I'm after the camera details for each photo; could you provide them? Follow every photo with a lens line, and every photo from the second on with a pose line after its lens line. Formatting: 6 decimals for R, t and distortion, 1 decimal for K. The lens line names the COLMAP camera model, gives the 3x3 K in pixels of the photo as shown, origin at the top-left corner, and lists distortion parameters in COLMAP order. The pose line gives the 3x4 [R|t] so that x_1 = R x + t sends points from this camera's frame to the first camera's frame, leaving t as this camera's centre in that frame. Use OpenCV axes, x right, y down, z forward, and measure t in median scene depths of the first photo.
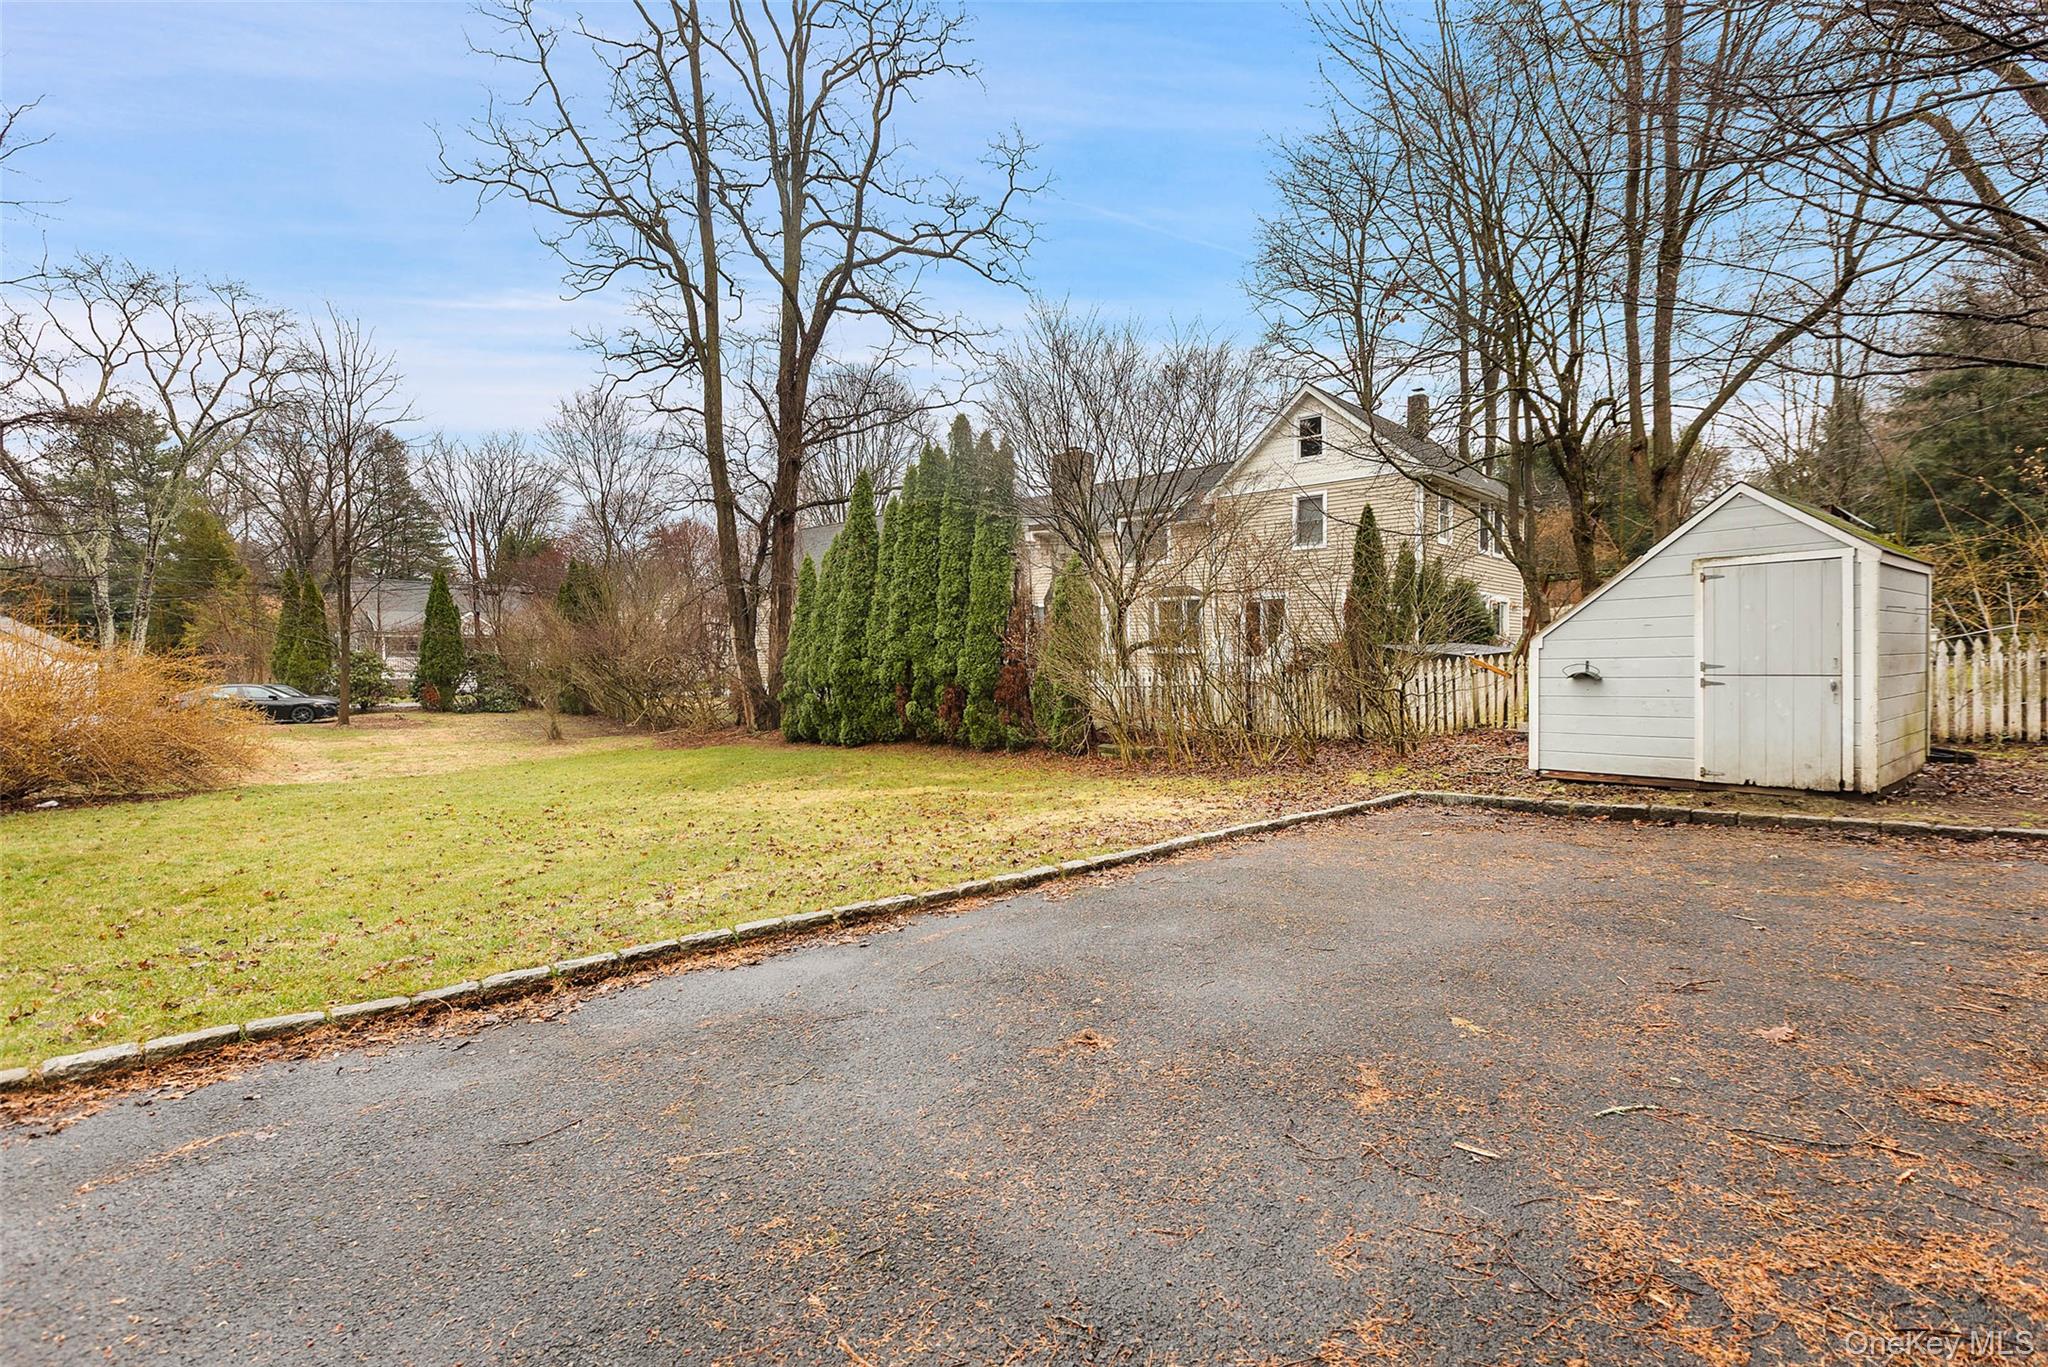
lens RADIAL K [[935.4, 0, 1002.6], [0, 935.4, 689.1], [0, 0, 1]] dist [0.000800, -0.001770]
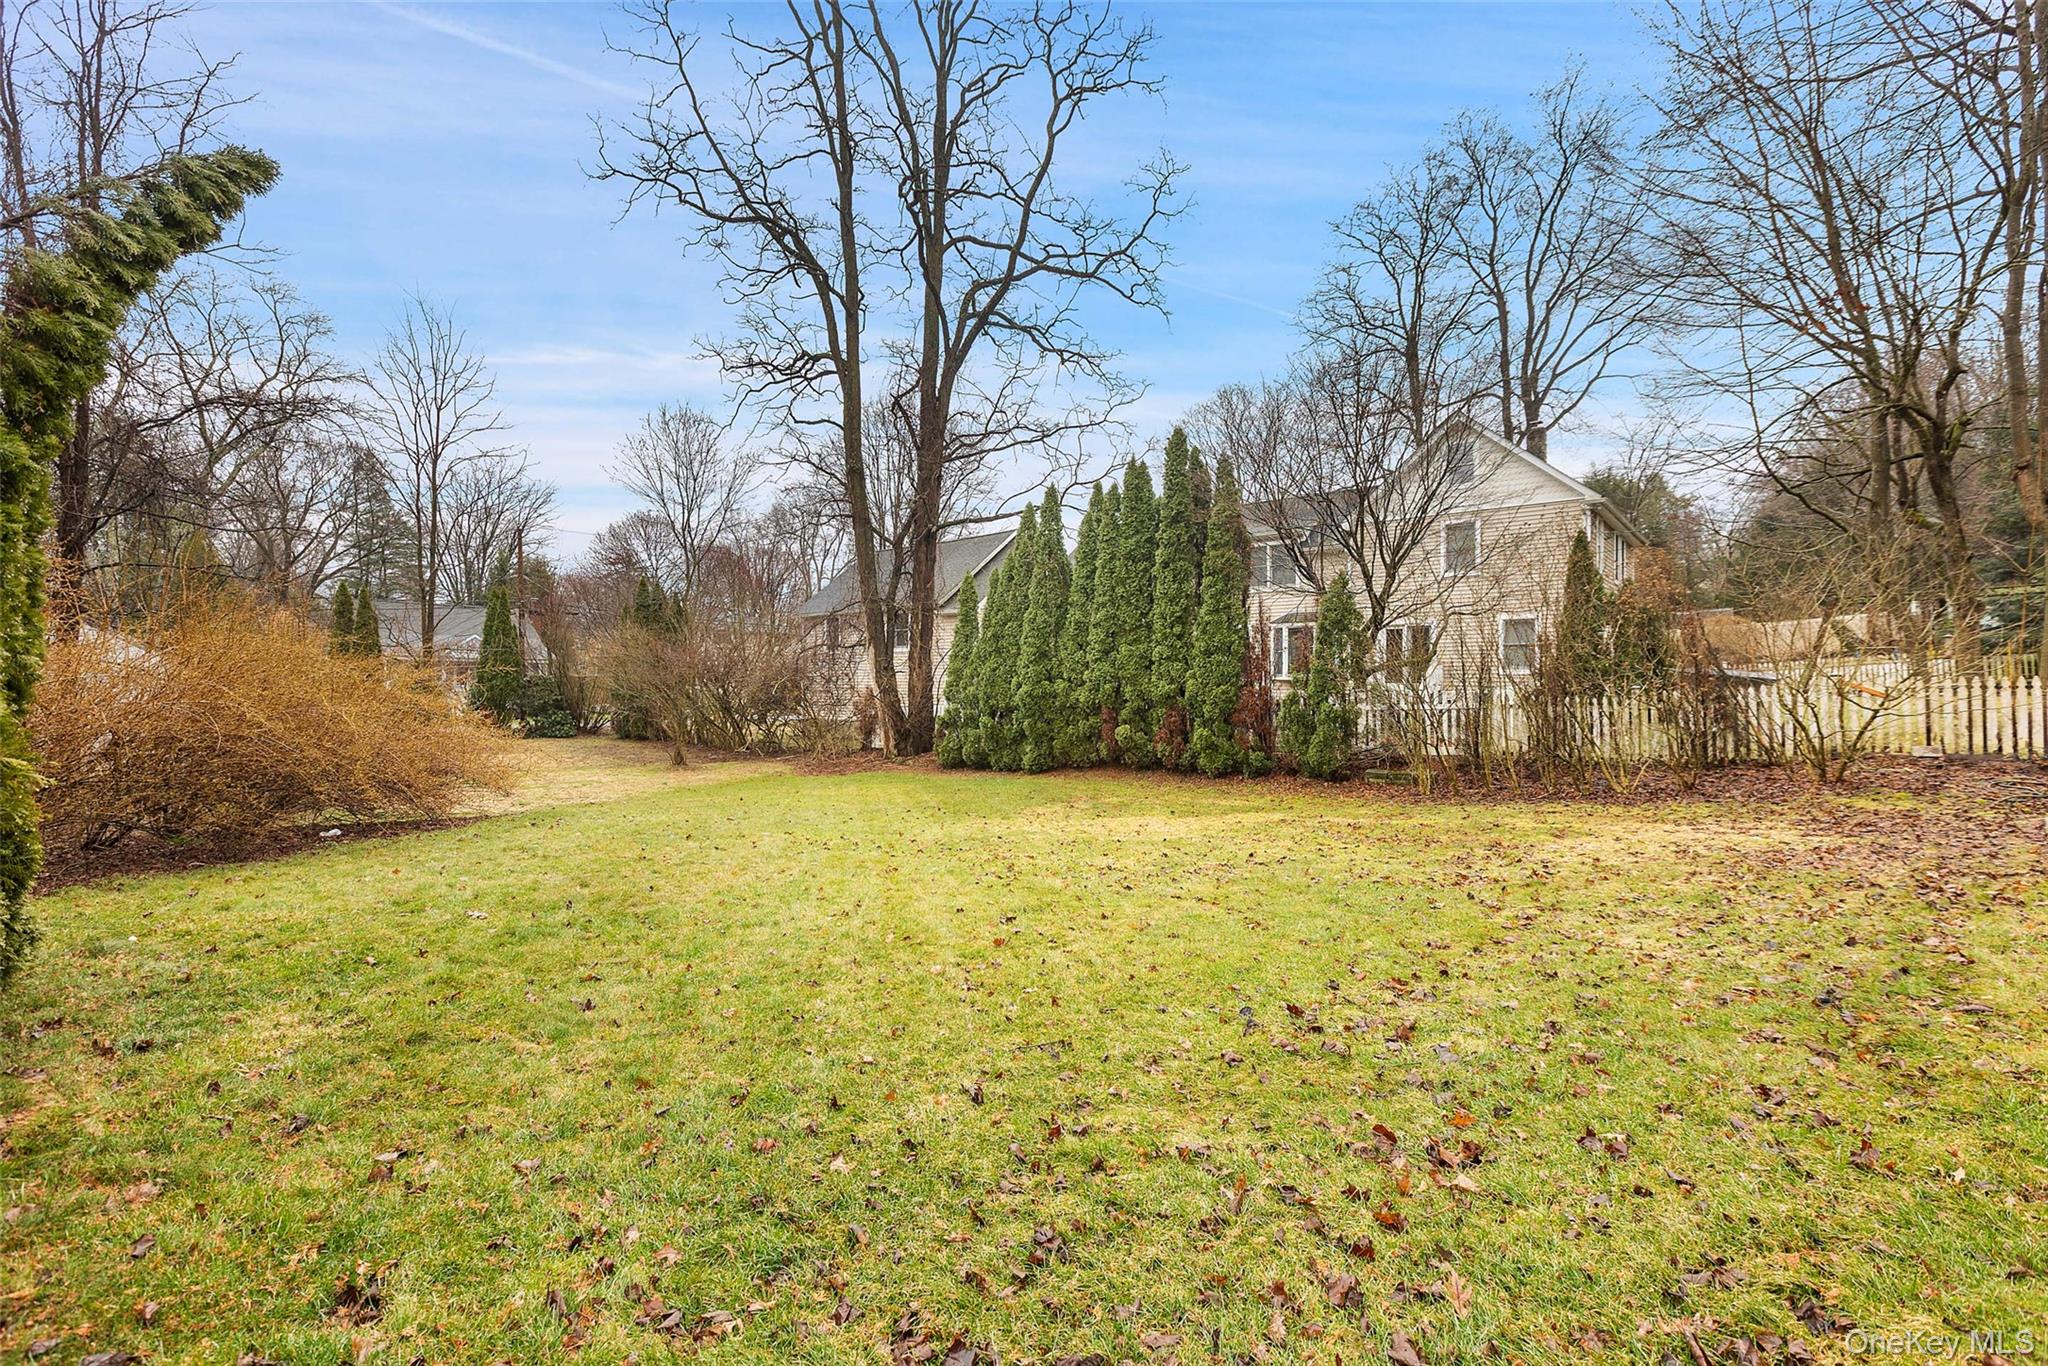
lens RADIAL K [[935.4, 0, 1040.0], [0, 935.4, 686.8], [0, 0, 1]] dist [0.000800, -0.001770]
pose [[0.998270, 0.009600, 0.058003, -0.203989], [-0.007456, 0.999285, -0.037063, 0.008667], [-0.058318, 0.036566, 0.997628, 0.042705]]
